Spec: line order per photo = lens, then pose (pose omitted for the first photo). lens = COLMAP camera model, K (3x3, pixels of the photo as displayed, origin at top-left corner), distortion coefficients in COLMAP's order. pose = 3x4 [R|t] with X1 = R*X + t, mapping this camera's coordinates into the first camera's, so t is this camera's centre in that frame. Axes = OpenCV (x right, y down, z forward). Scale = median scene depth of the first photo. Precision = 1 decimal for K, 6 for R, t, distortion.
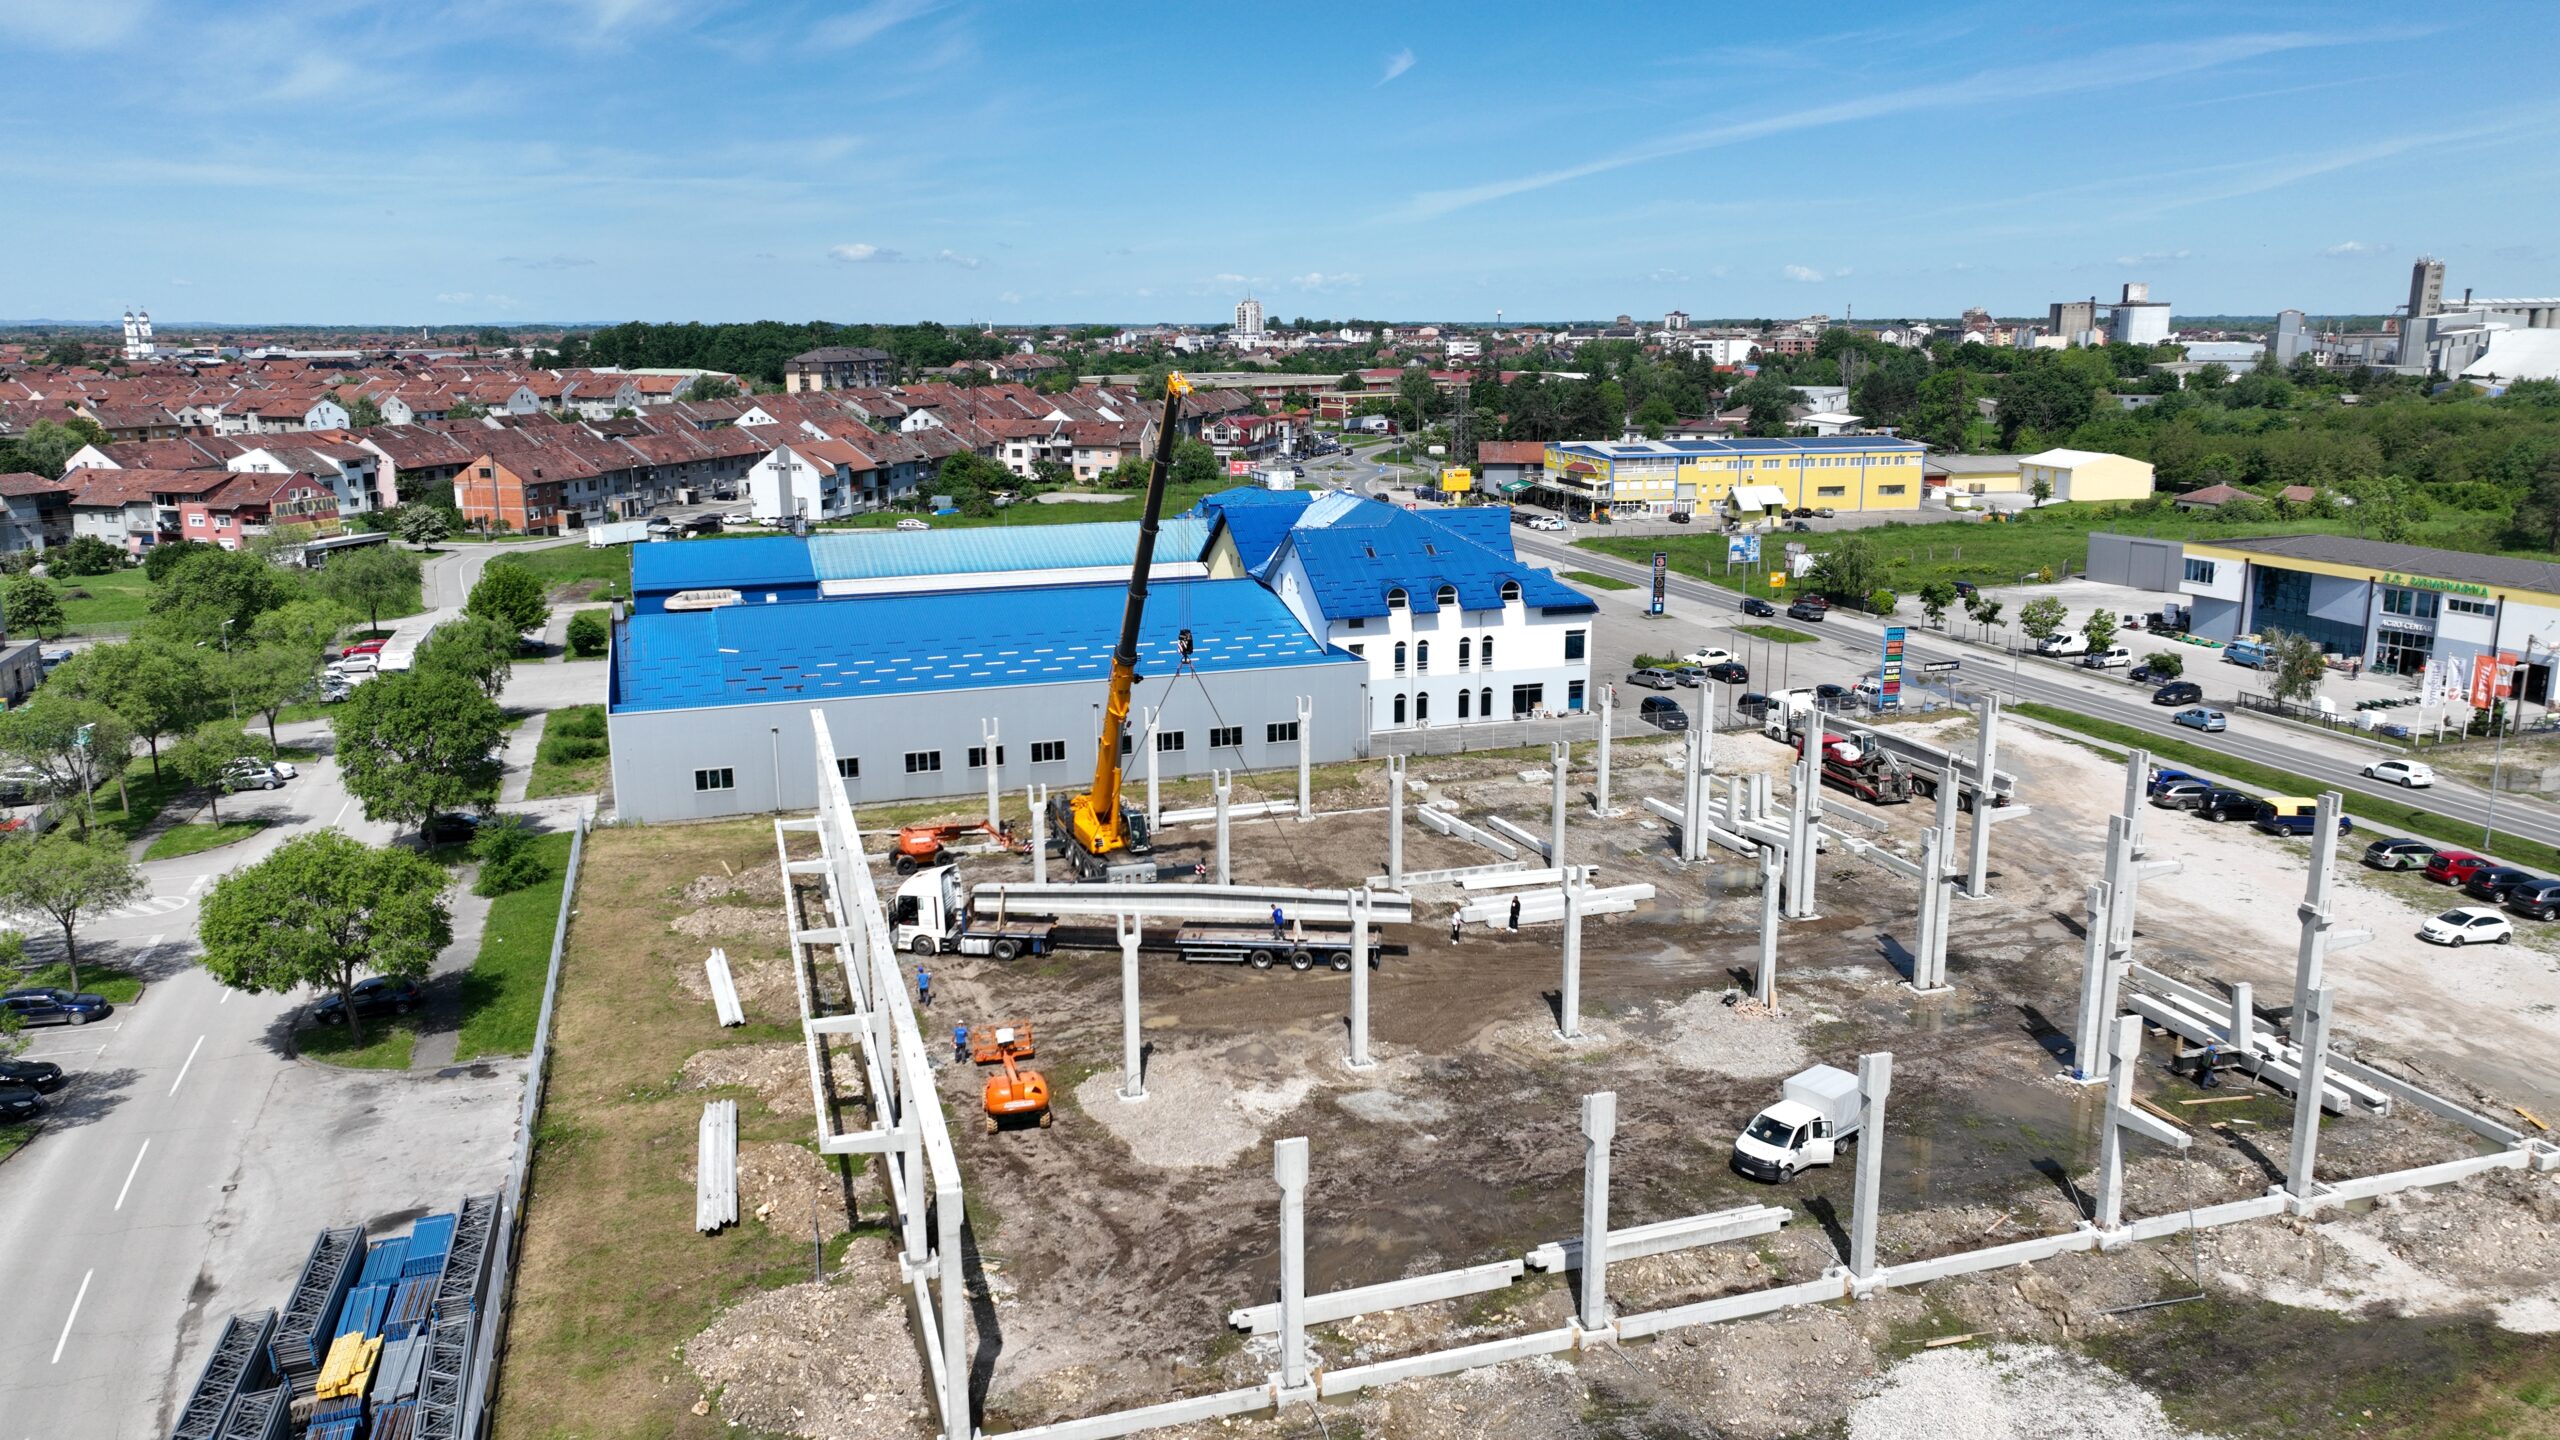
lens RADIAL K [[1797.9, 0, 1281.3], [0, 1797.9, 723.1], [0, 0, 1]] dist [0.006607, 0.001506]
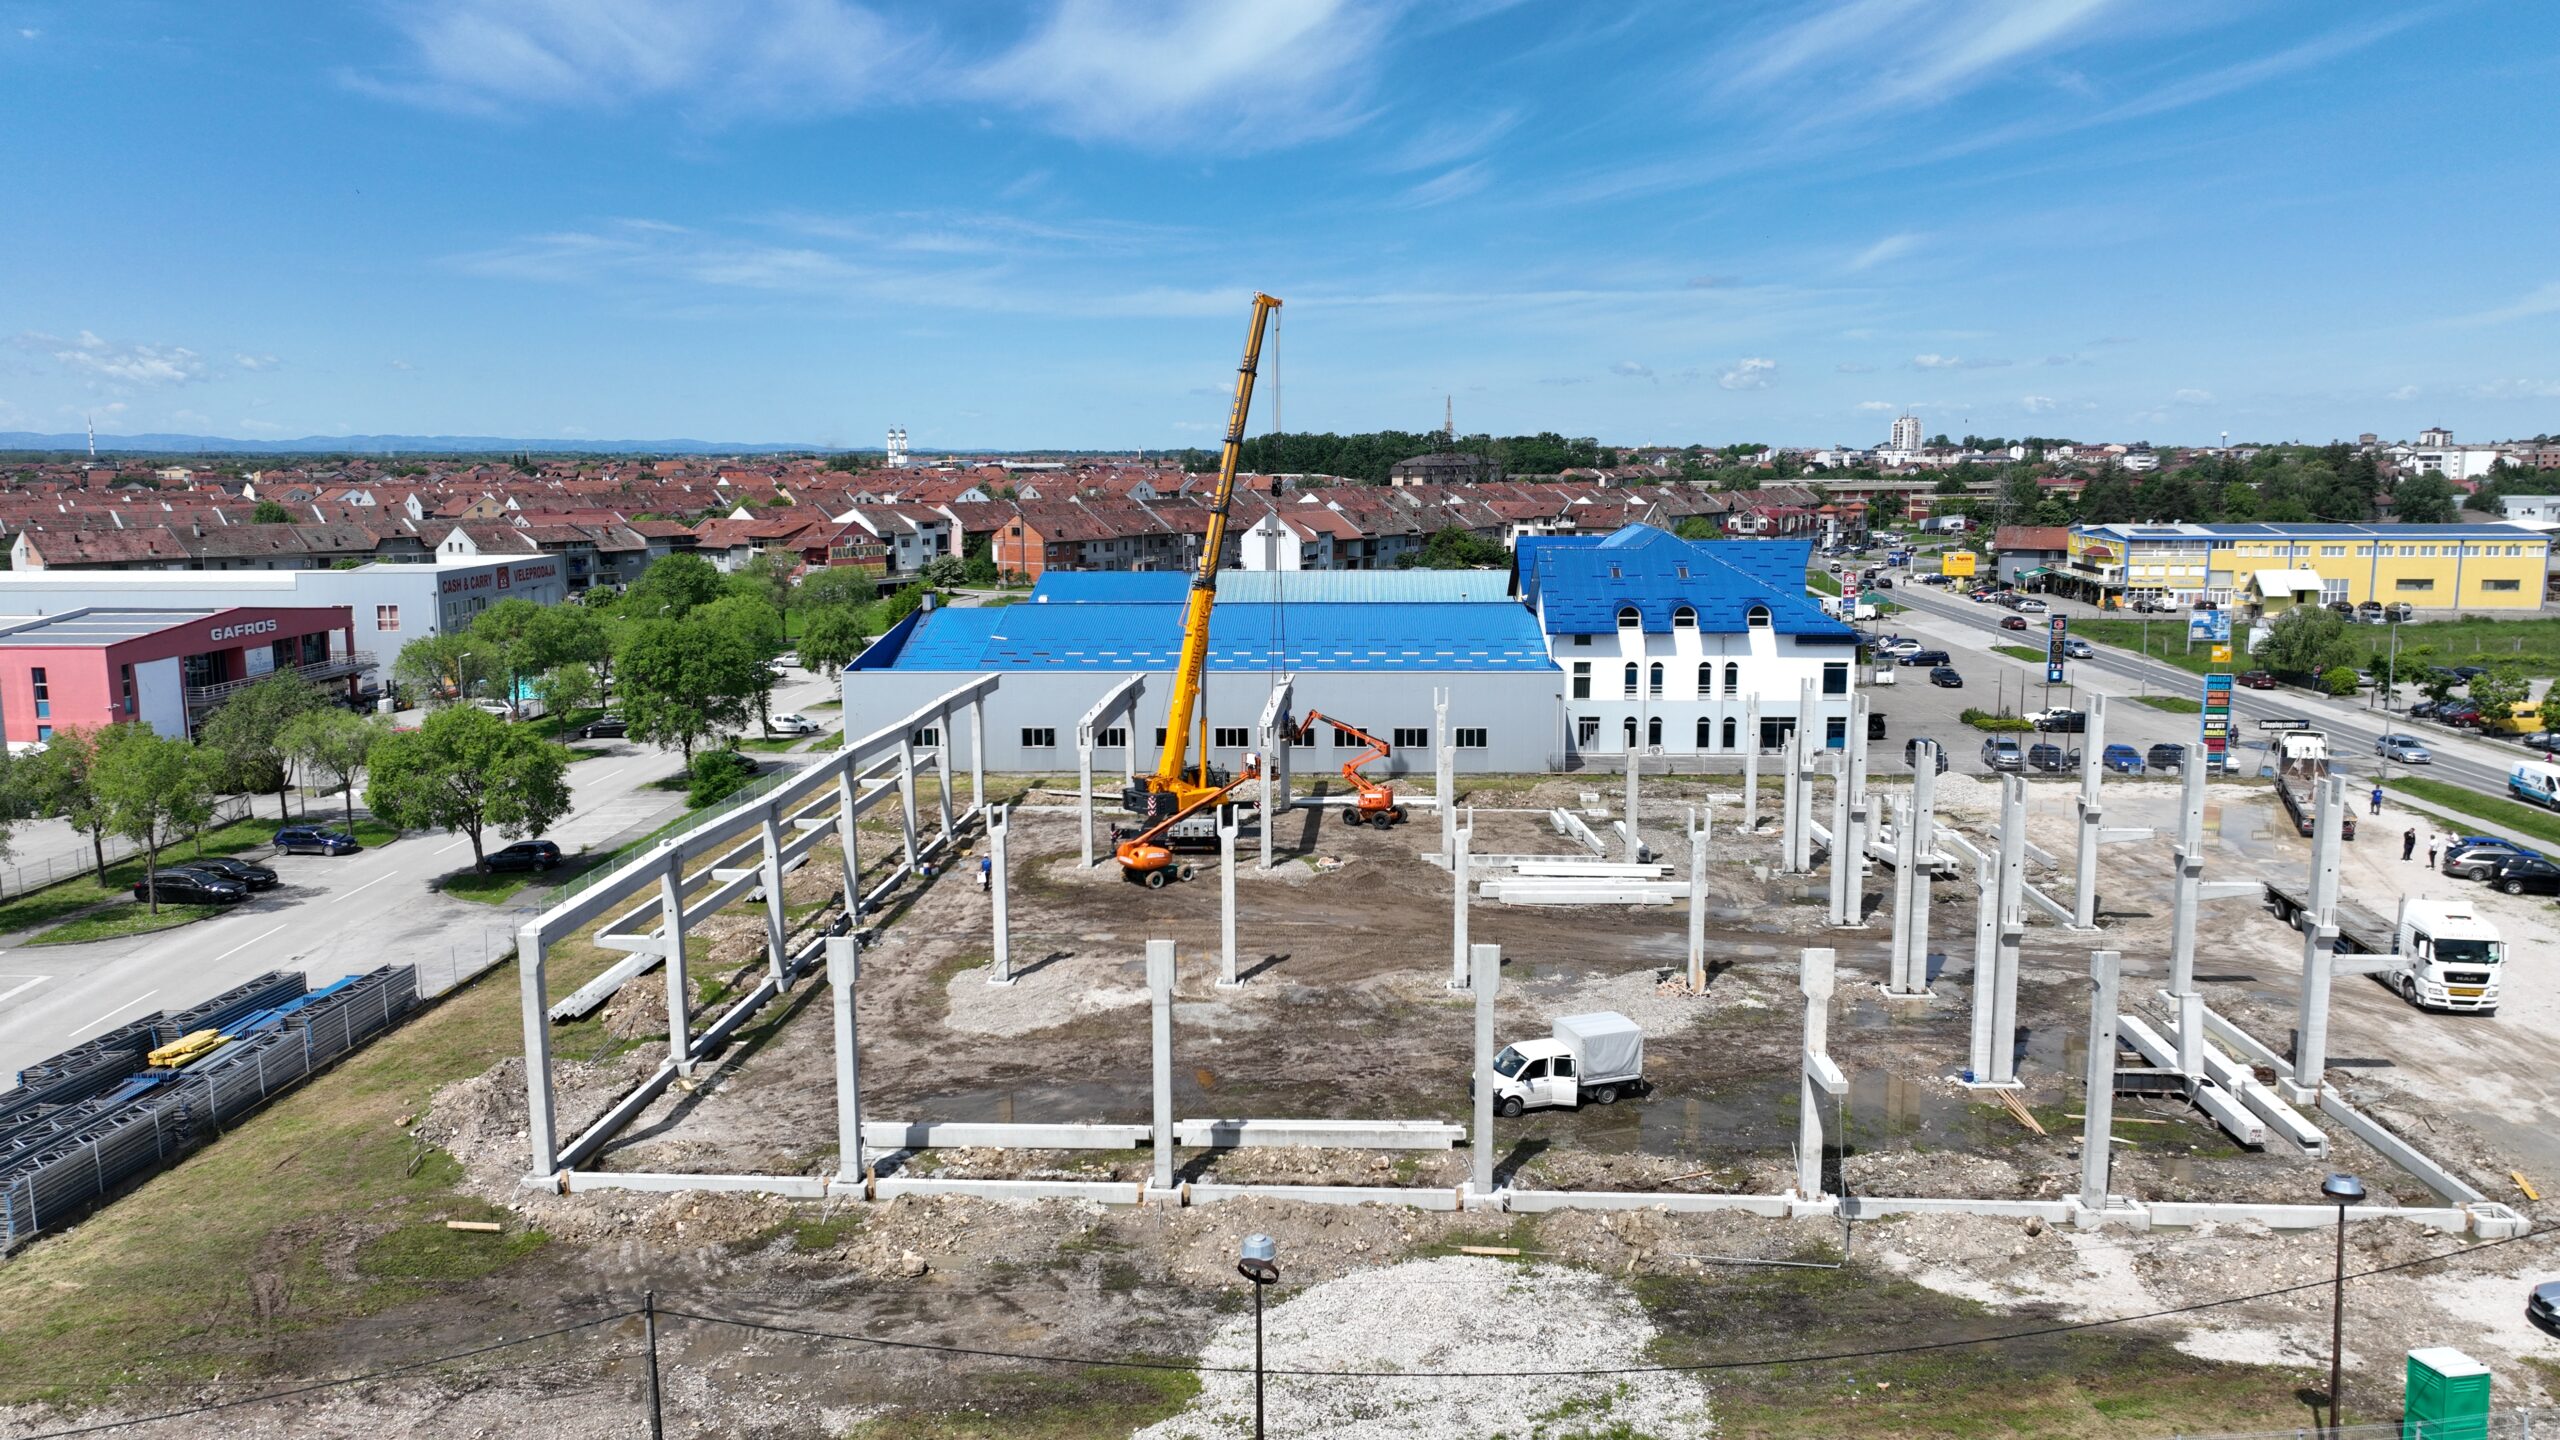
lens RADIAL K [[1797.9, 0, 1281.5], [0, 1797.9, 714.6], [0, 0, 1]] dist [0.006607, 0.001506]
pose [[0.932425, 0.053720, -0.357349, 0.146561], [-0.079734, 0.995101, -0.058454, 0.033357], [0.352458, 0.082997, 0.932140, 0.020858]]
